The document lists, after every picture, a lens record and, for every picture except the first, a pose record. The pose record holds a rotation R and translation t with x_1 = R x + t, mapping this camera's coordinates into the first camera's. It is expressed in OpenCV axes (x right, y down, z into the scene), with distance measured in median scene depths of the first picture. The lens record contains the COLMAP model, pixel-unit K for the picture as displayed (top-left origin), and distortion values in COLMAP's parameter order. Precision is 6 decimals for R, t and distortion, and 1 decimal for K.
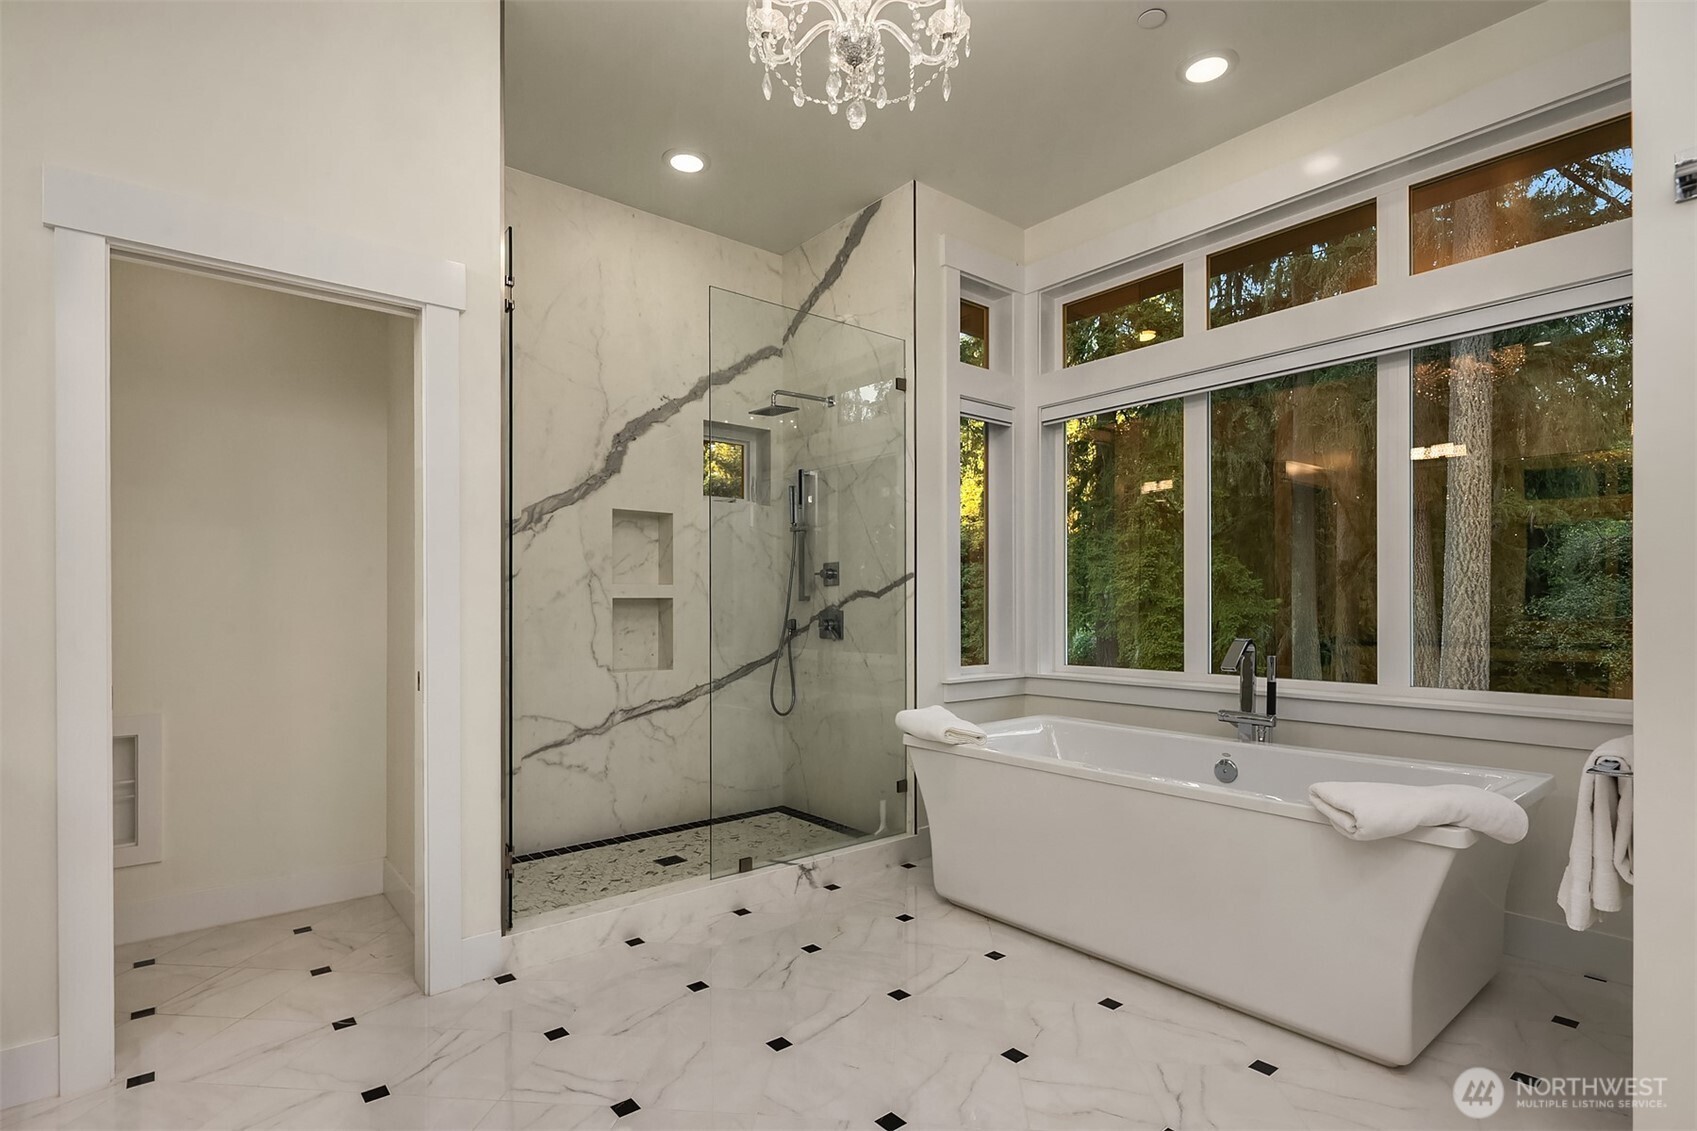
lens RADIAL K [[837.8, 0, 830.2], [0, 837.8, 601.5], [0, 0, 1]] dist [0.000549, -0.001453]
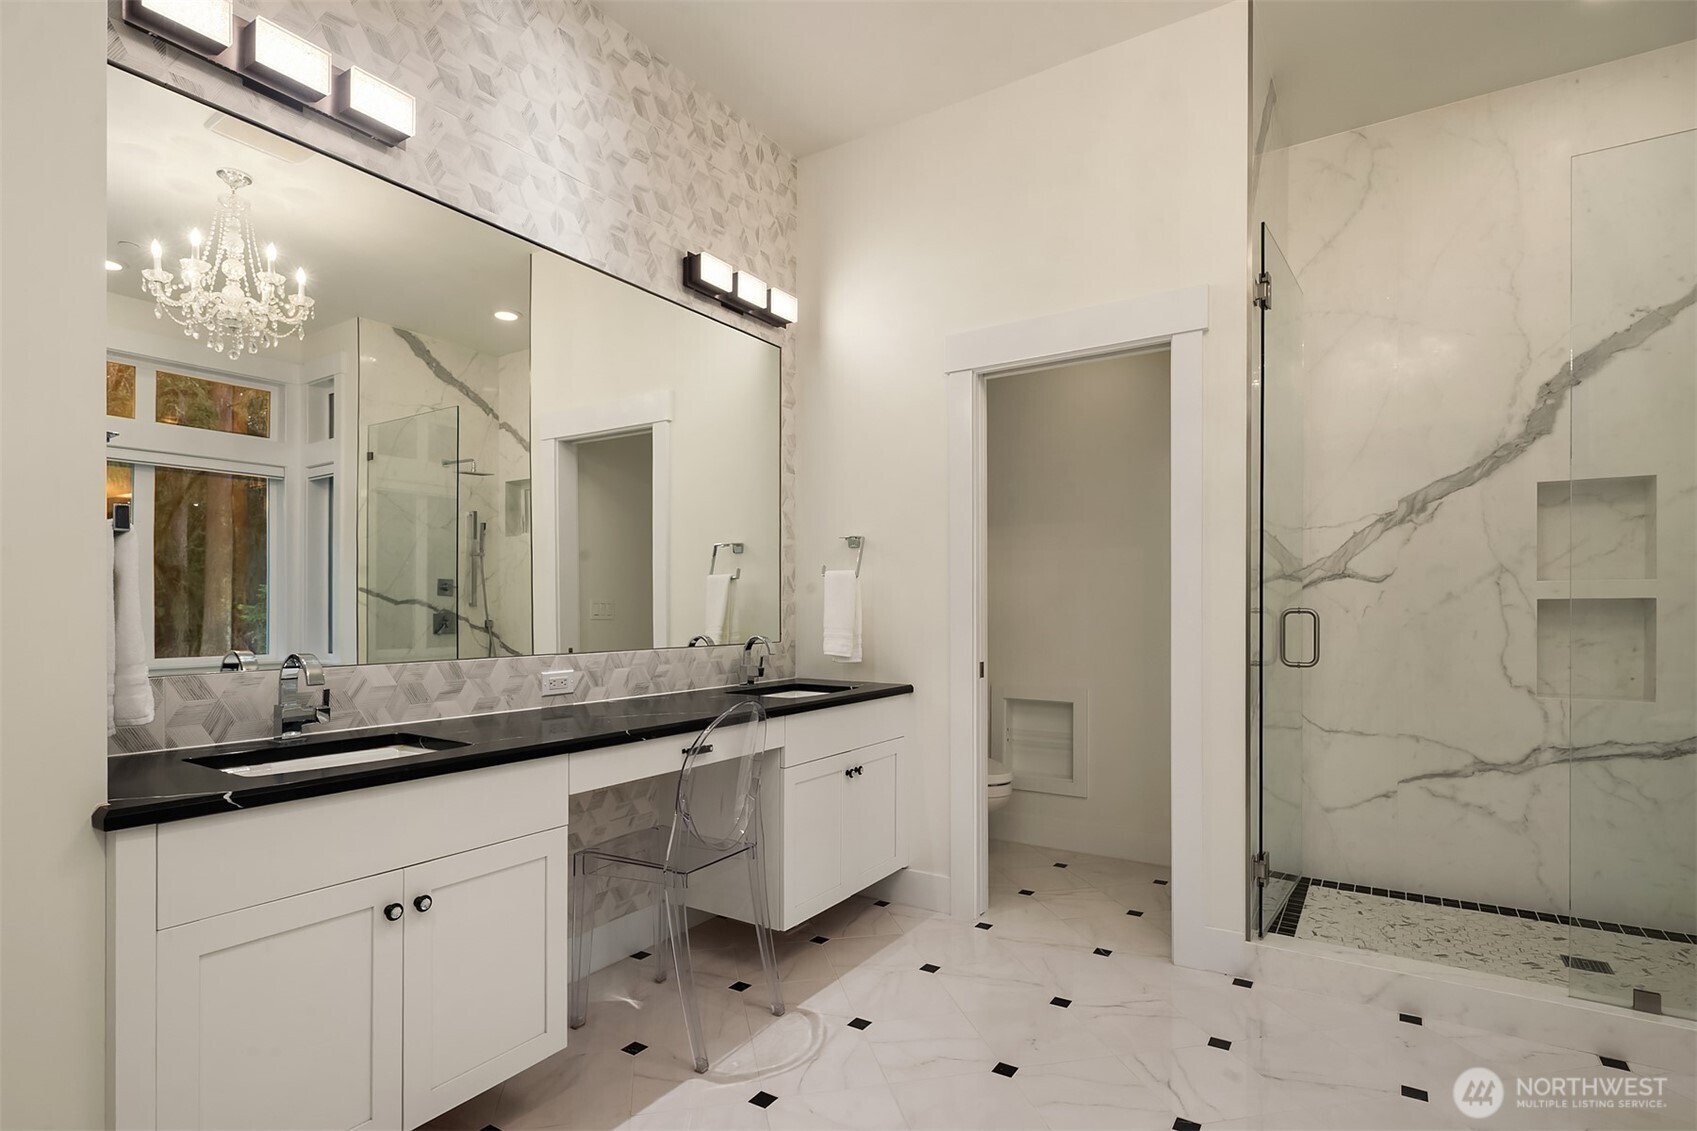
lens RADIAL K [[837.8, 0, 834.3], [0, 837.8, 608.4], [0, 0, 1]] dist [0.000549, -0.001453]
pose [[0.301727, 0.003739, -0.953387, 0.280201], [0.005058, 0.999972, 0.005522, -0.003625], [0.953381, -0.006488, 0.301700, 0.157910]]
